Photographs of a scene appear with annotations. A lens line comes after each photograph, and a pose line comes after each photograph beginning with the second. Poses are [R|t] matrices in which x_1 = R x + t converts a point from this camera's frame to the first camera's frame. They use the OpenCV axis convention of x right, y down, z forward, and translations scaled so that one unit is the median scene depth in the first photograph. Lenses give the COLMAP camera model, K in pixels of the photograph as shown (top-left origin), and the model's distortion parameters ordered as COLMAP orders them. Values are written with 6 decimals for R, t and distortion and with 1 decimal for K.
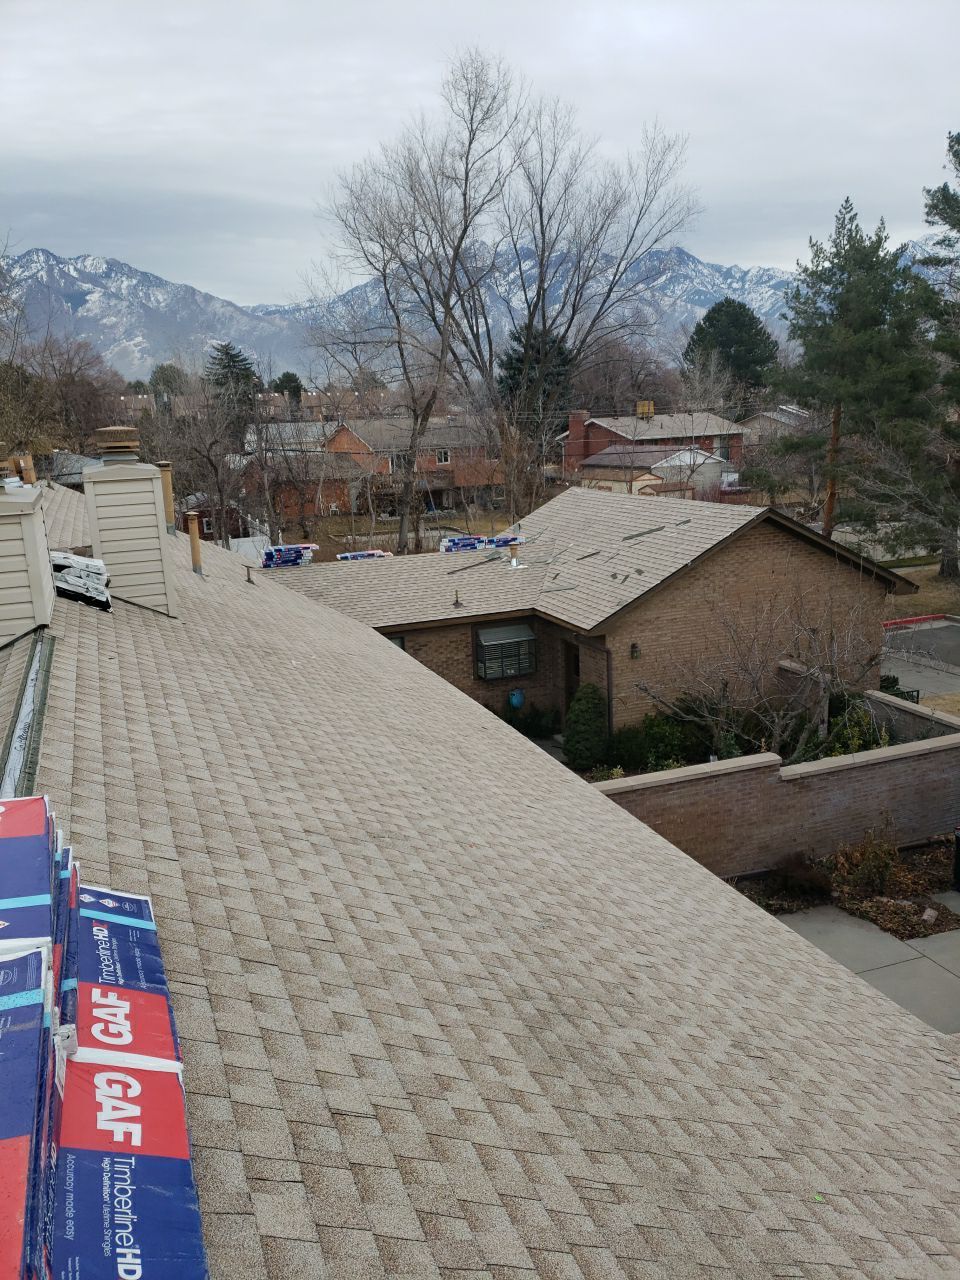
lens RADIAL K [[1007.0, 0, 477.6], [0, 1007.0, 656.2], [0, 0, 1]] dist [0.048566, -0.001232]
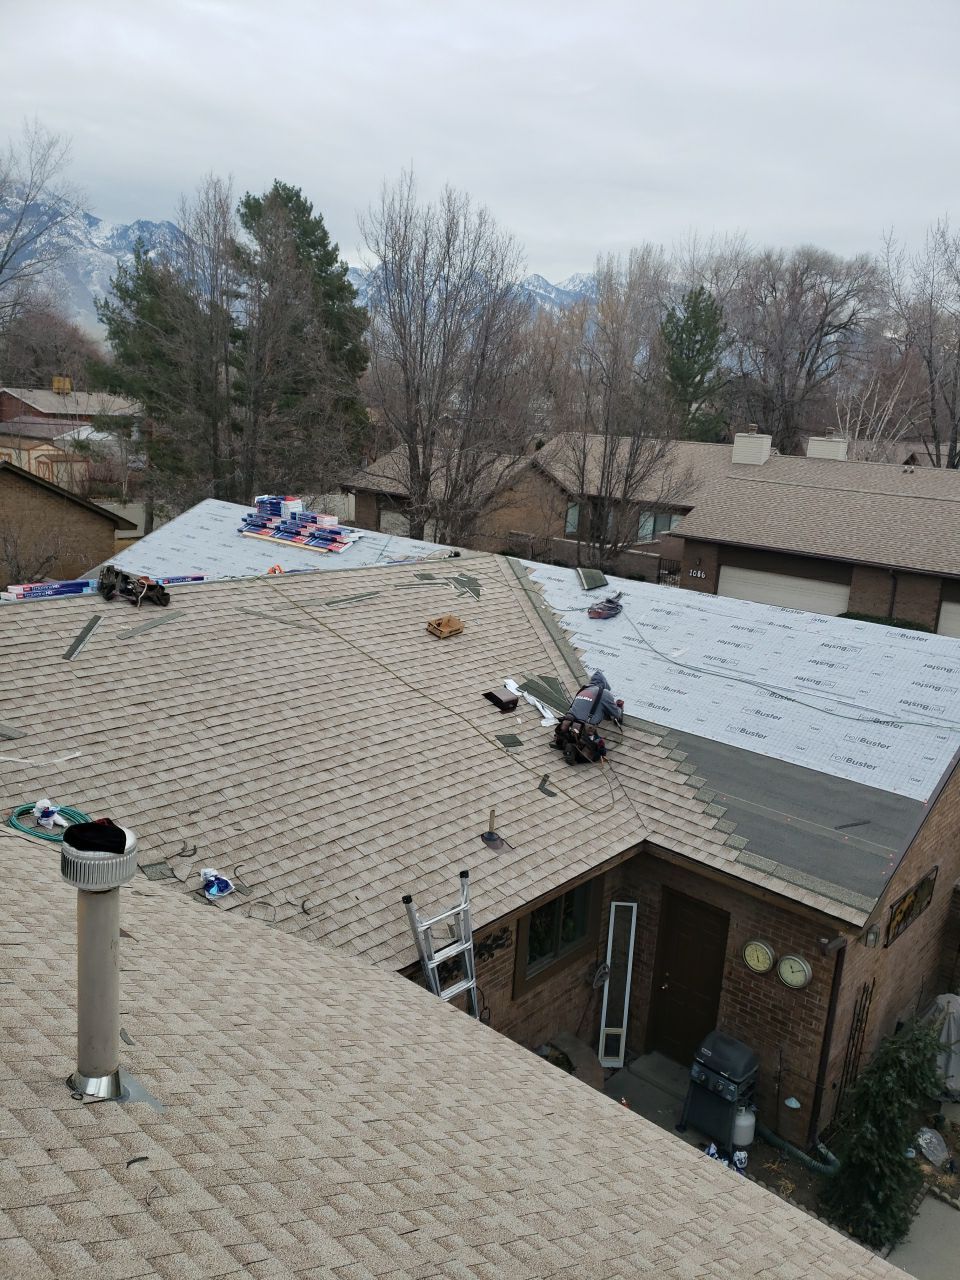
lens RADIAL K [[991.7, 0, 475.4], [0, 991.7, 643.7], [0, 0, 1]] dist [0.052004, -0.006755]
pose [[0.878178, -0.014955, 0.478100, 0.046851], [0.014308, 0.999885, 0.004995, 0.026199], [-0.478120, 0.002454, 0.878291, -0.124192]]
